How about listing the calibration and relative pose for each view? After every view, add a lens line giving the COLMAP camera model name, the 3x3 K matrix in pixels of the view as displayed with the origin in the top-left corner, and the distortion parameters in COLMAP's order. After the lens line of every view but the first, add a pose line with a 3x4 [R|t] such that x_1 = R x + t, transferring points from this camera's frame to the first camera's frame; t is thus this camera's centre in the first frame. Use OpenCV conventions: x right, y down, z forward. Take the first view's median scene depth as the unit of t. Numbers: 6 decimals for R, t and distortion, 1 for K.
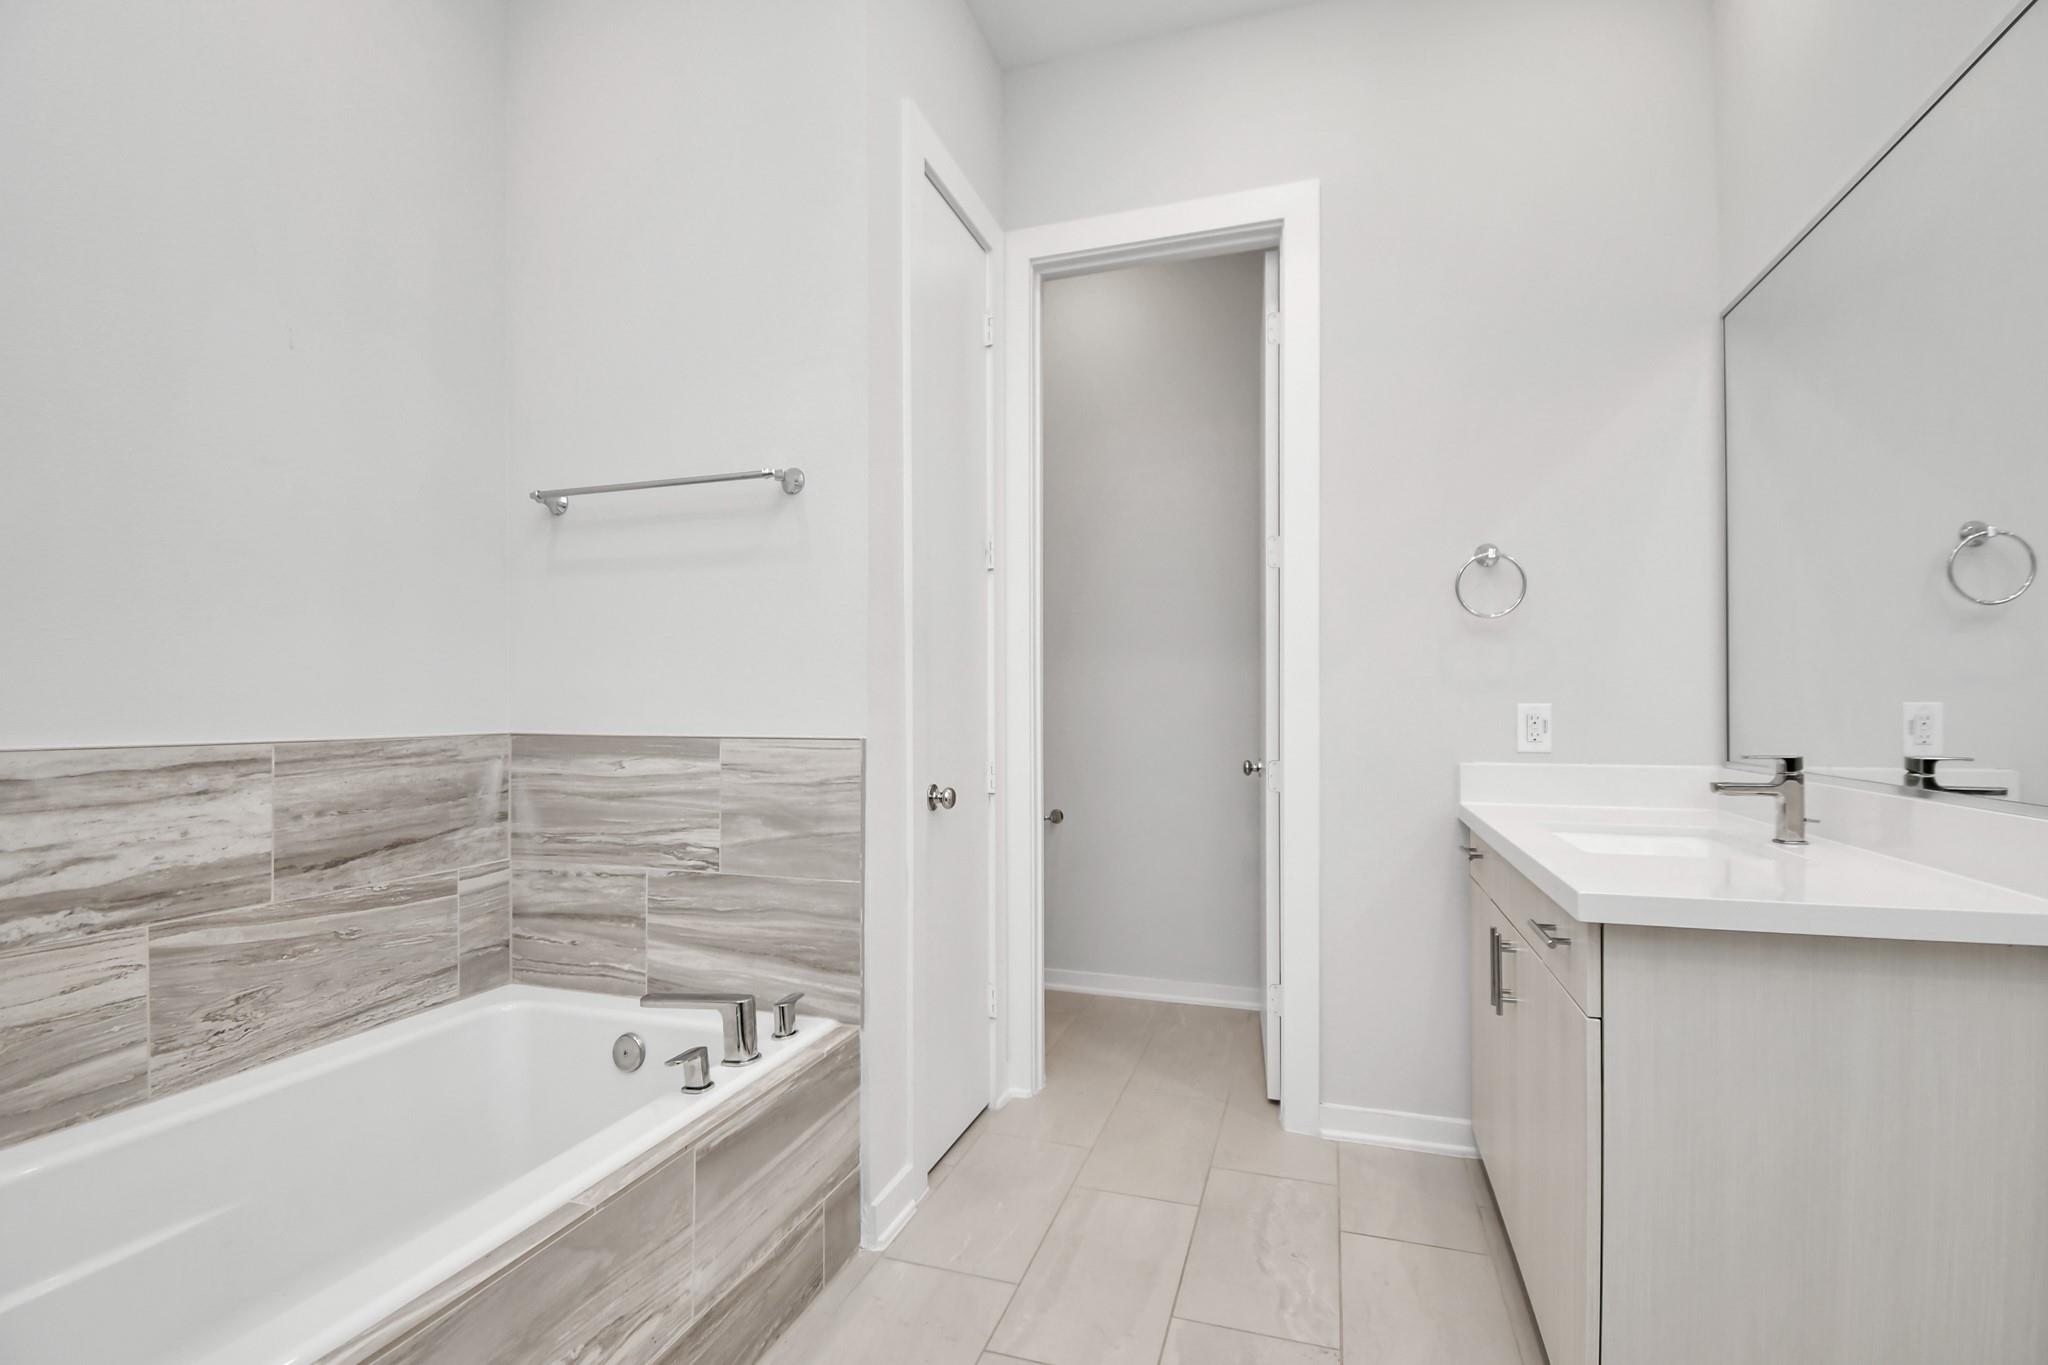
lens RADIAL K [[938.8, 0, 1025.5], [0, 938.8, 688.5], [0, 0, 1]] dist [-0.001369, -0.000020]
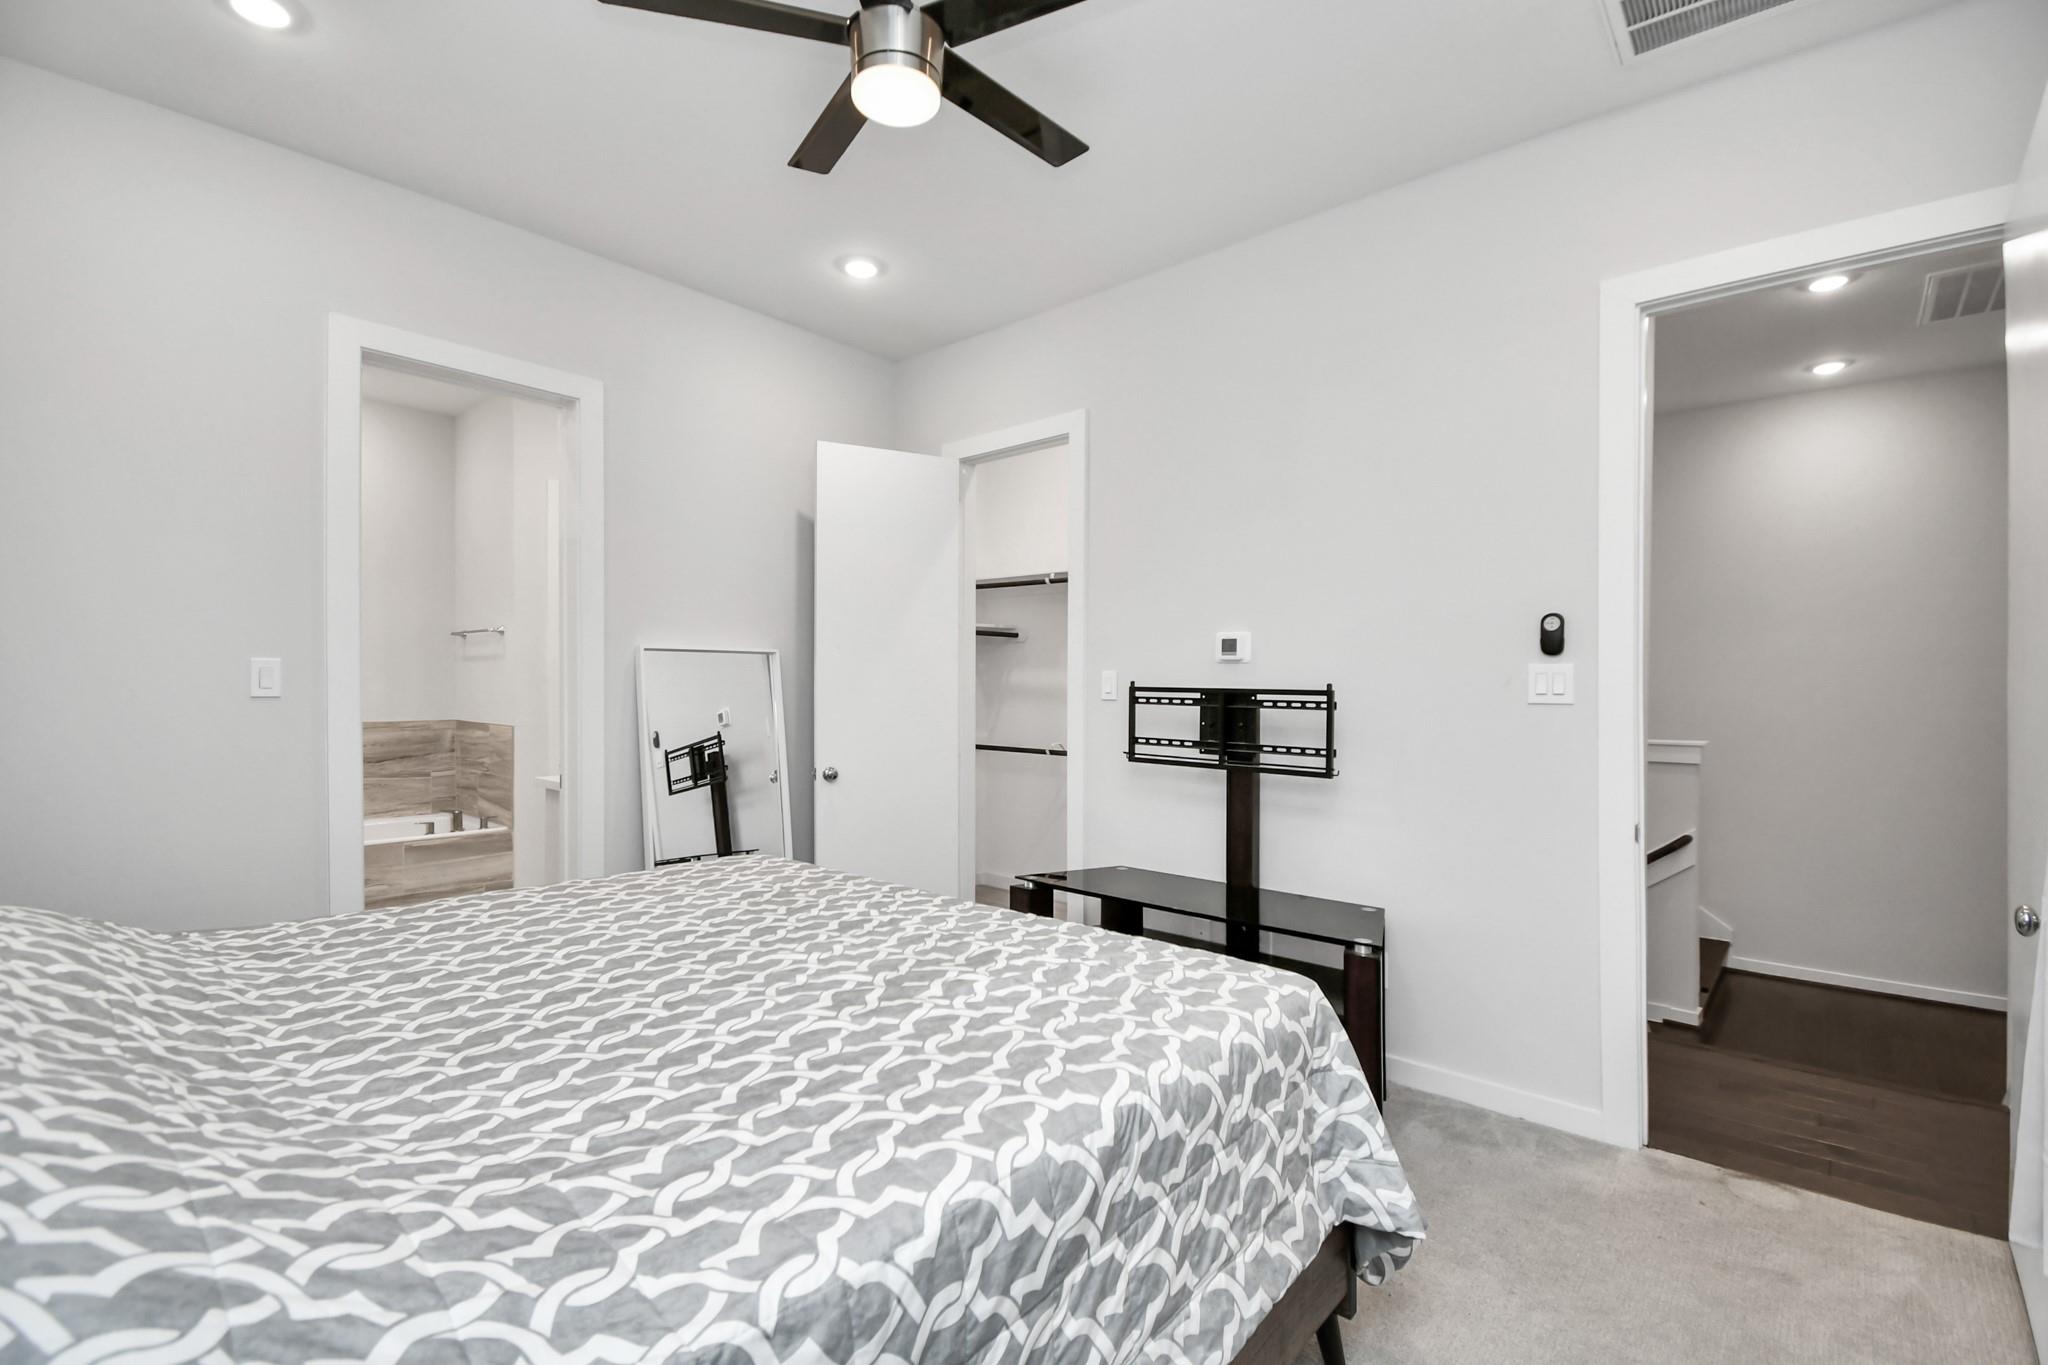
lens RADIAL K [[938.8, 0, 1026.6], [0, 938.8, 685.1], [0, 0, 1]] dist [-0.001369, -0.000020]
pose [[0.909781, 0.005866, -0.415048, 2.241191], [0.002555, 0.999802, 0.019730, -0.109037], [0.415081, -0.019011, 0.909586, -0.829507]]
